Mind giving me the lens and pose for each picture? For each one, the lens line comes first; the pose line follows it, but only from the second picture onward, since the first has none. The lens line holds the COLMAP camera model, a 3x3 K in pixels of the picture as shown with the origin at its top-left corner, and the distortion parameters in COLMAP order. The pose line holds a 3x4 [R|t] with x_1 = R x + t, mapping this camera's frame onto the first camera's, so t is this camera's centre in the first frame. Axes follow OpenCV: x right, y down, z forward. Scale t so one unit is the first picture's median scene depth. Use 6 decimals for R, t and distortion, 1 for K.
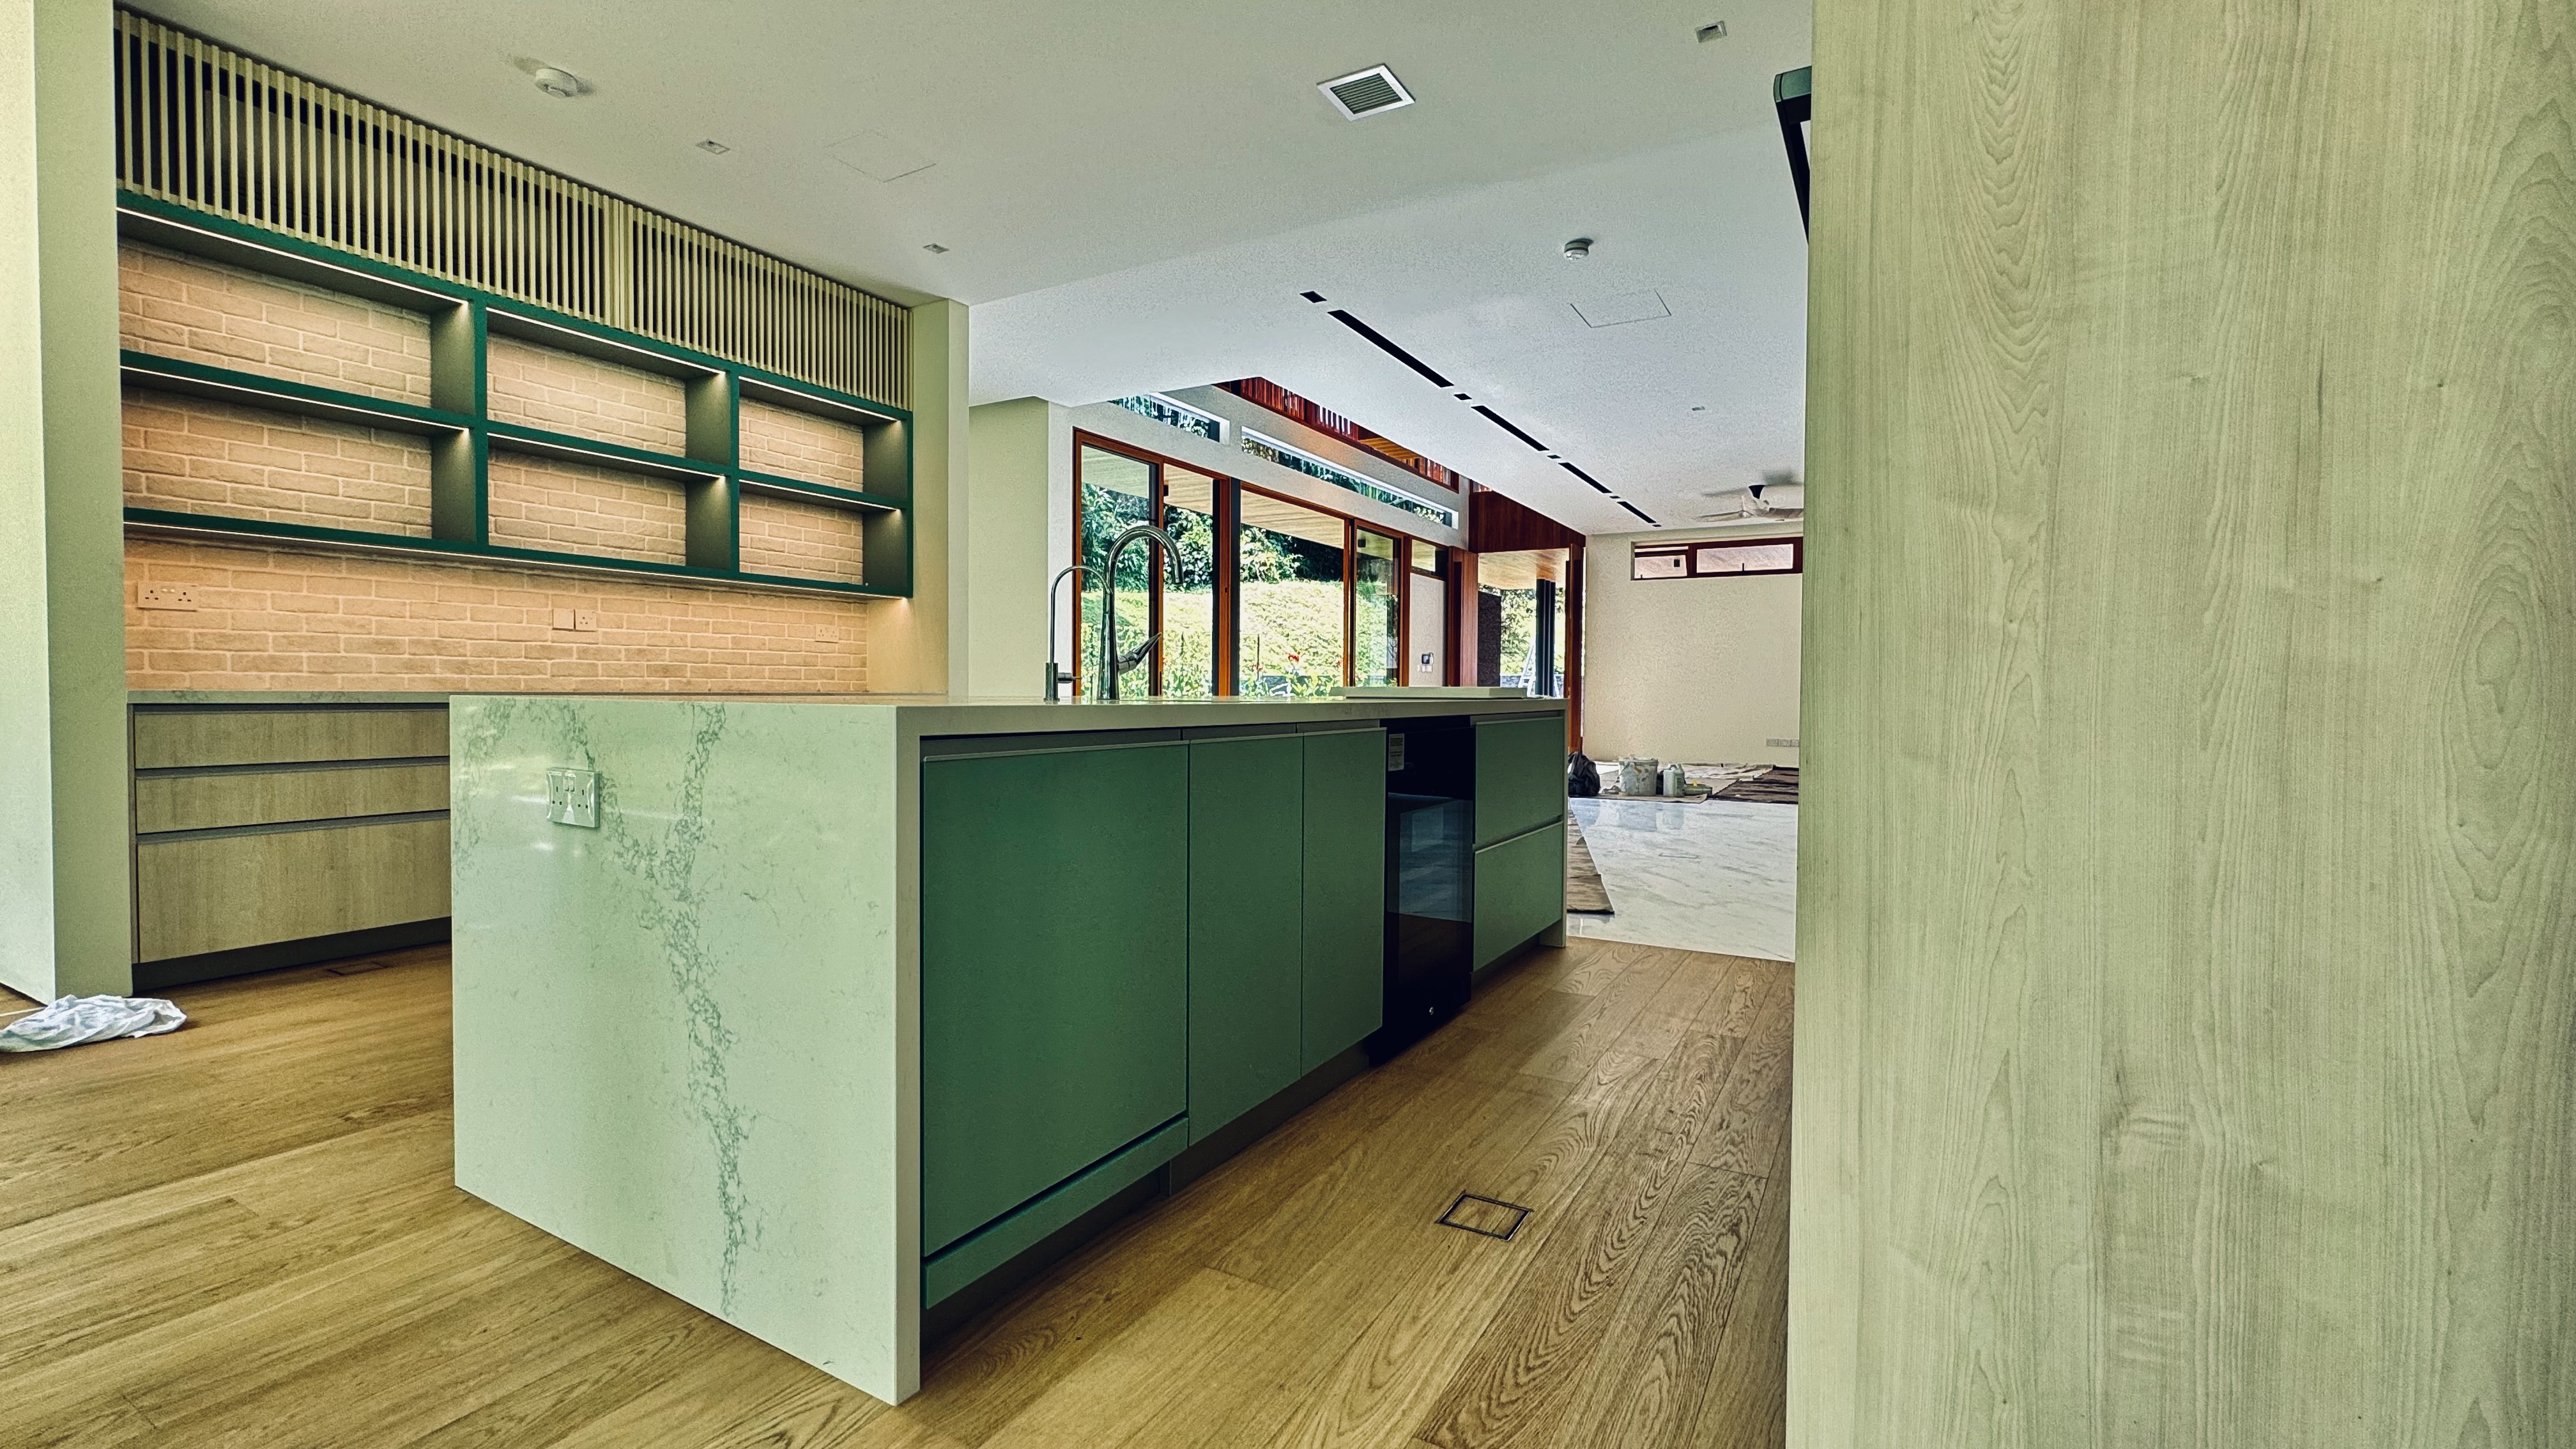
lens RADIAL K [[1059.0, 0, 1288.0], [0, 1059.0, 724.5], [0, 0, 1]] dist [-0.000871, 0.000018]
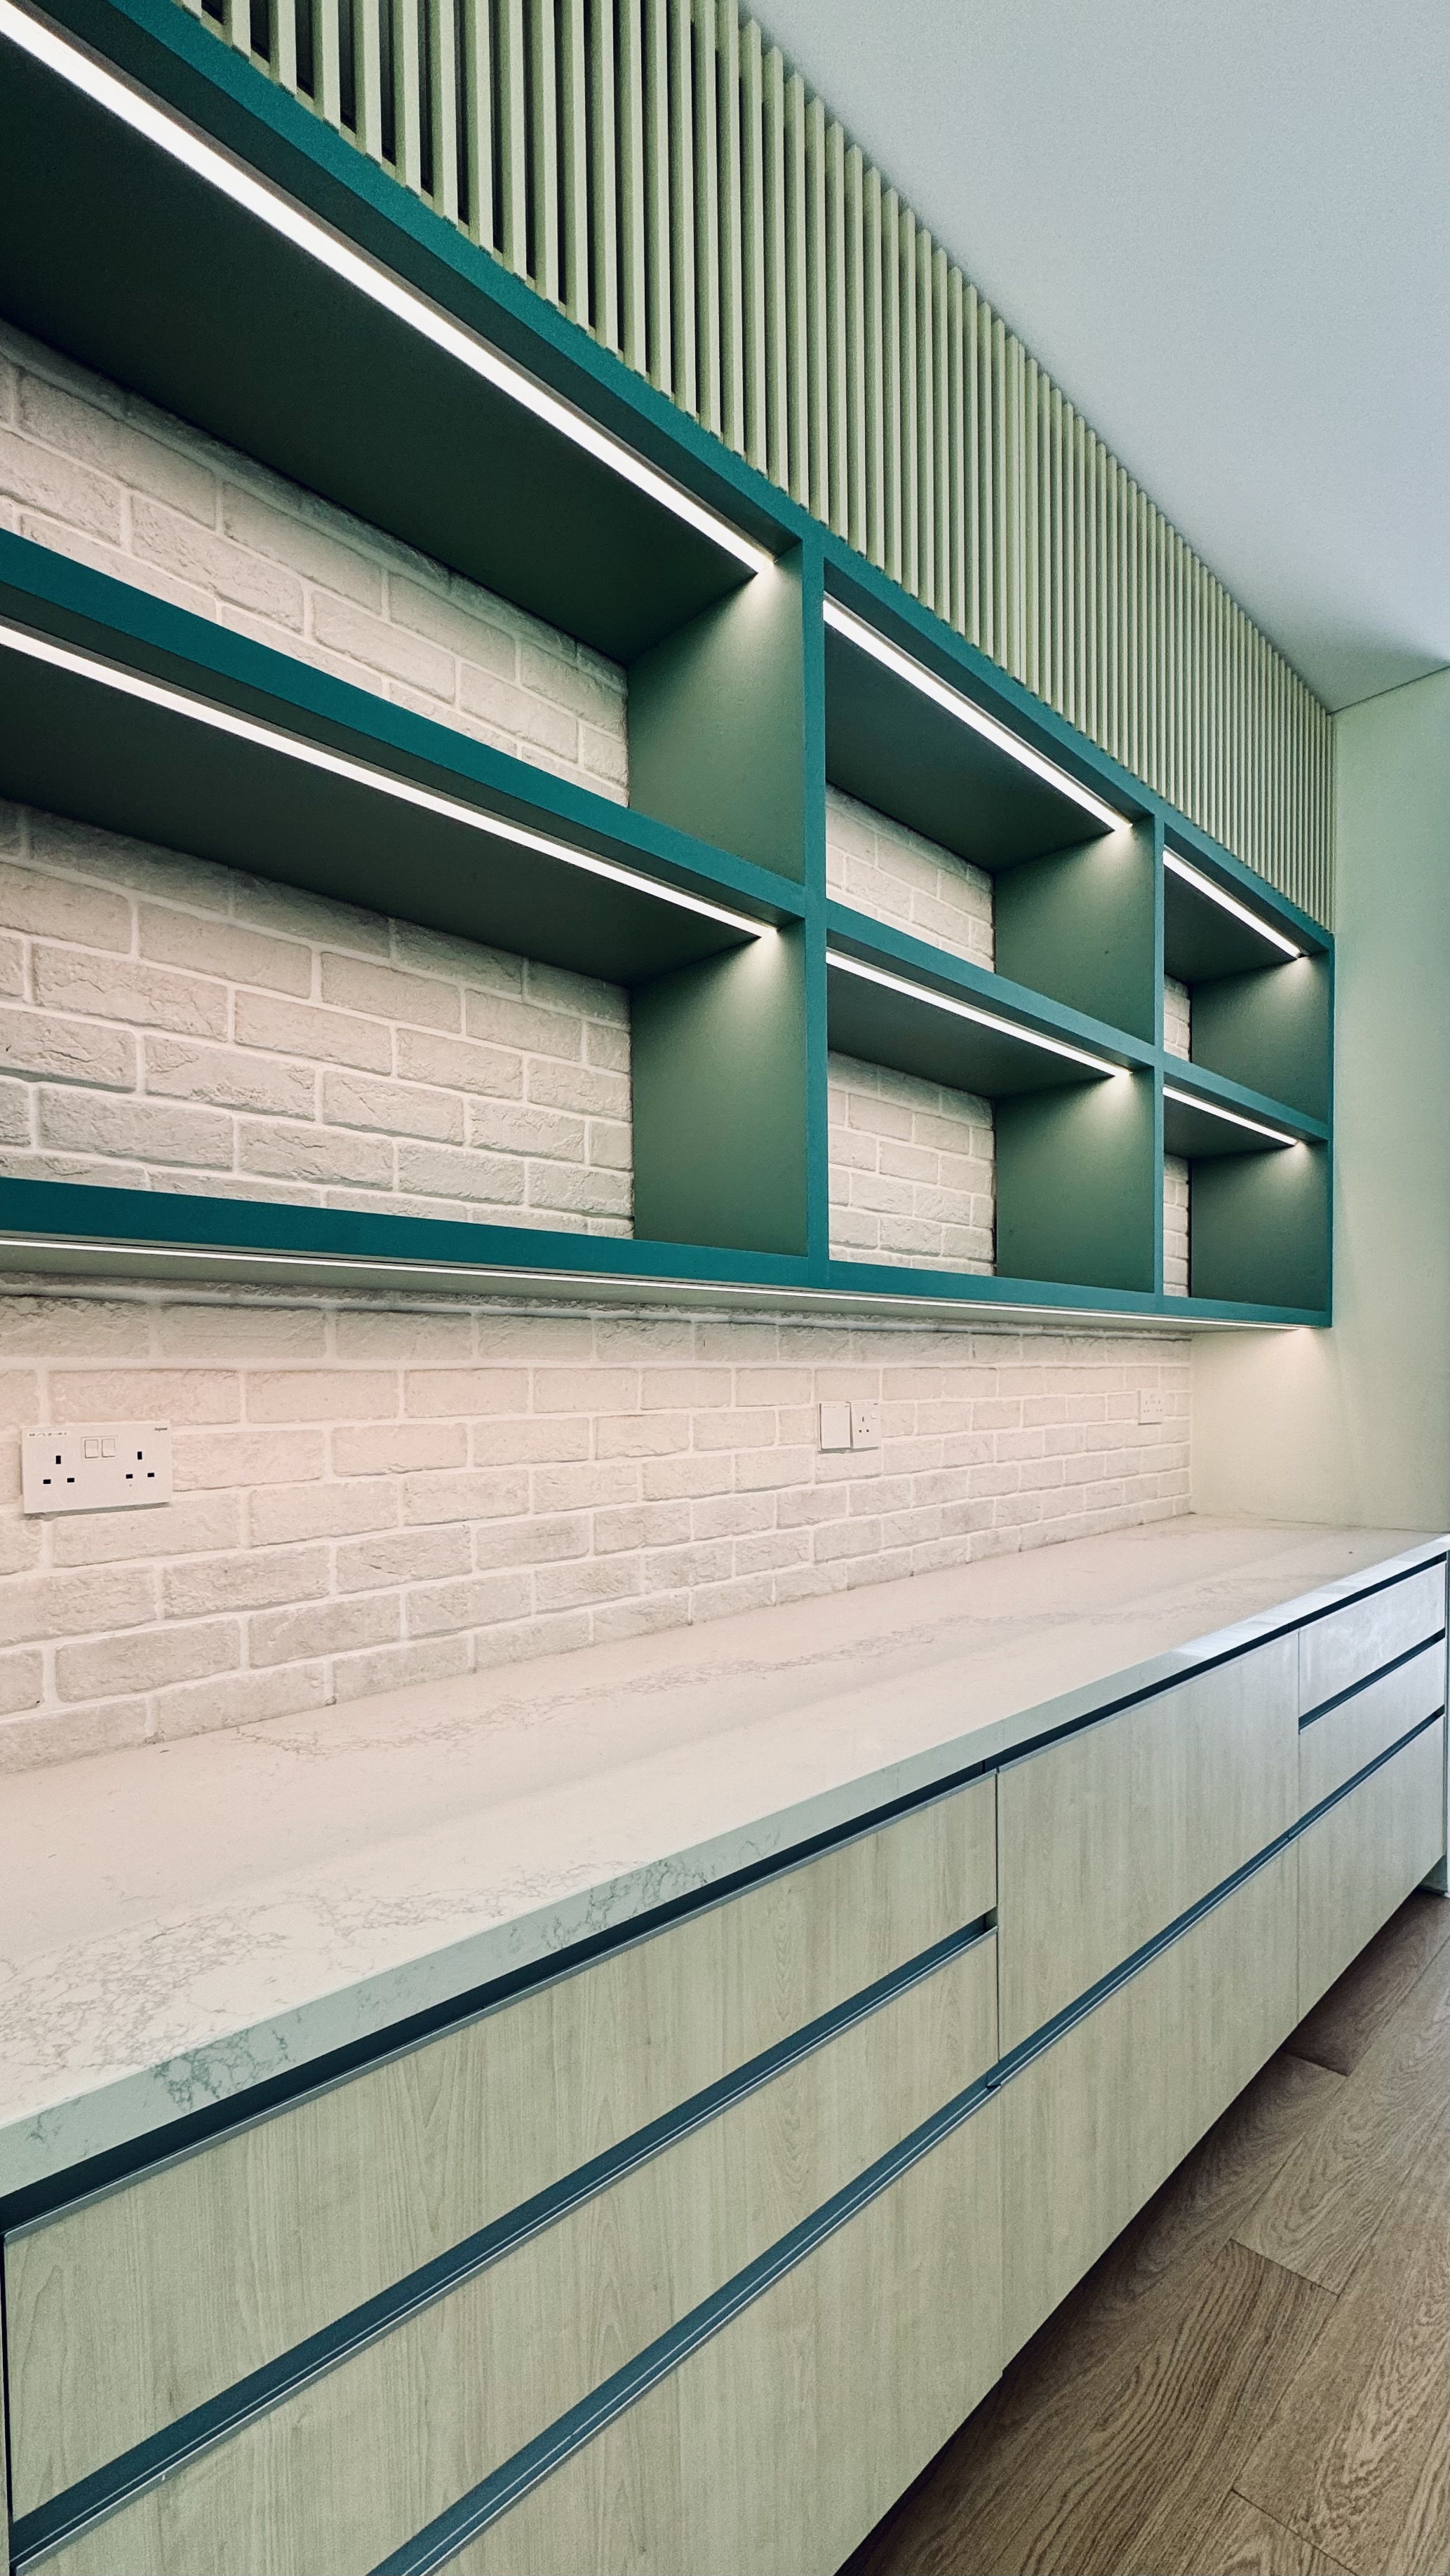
lens RADIAL K [[1094.6, 0, 731.2], [0, 1094.6, 1420.2], [0, 0, 1]] dist [-0.002098, -0.000144]
pose [[0.965410, -0.007764, -0.260620, -0.692729], [0.009797, 0.999931, 0.006501, -0.119509], [0.260551, -0.008829, 0.965420, 0.642449]]
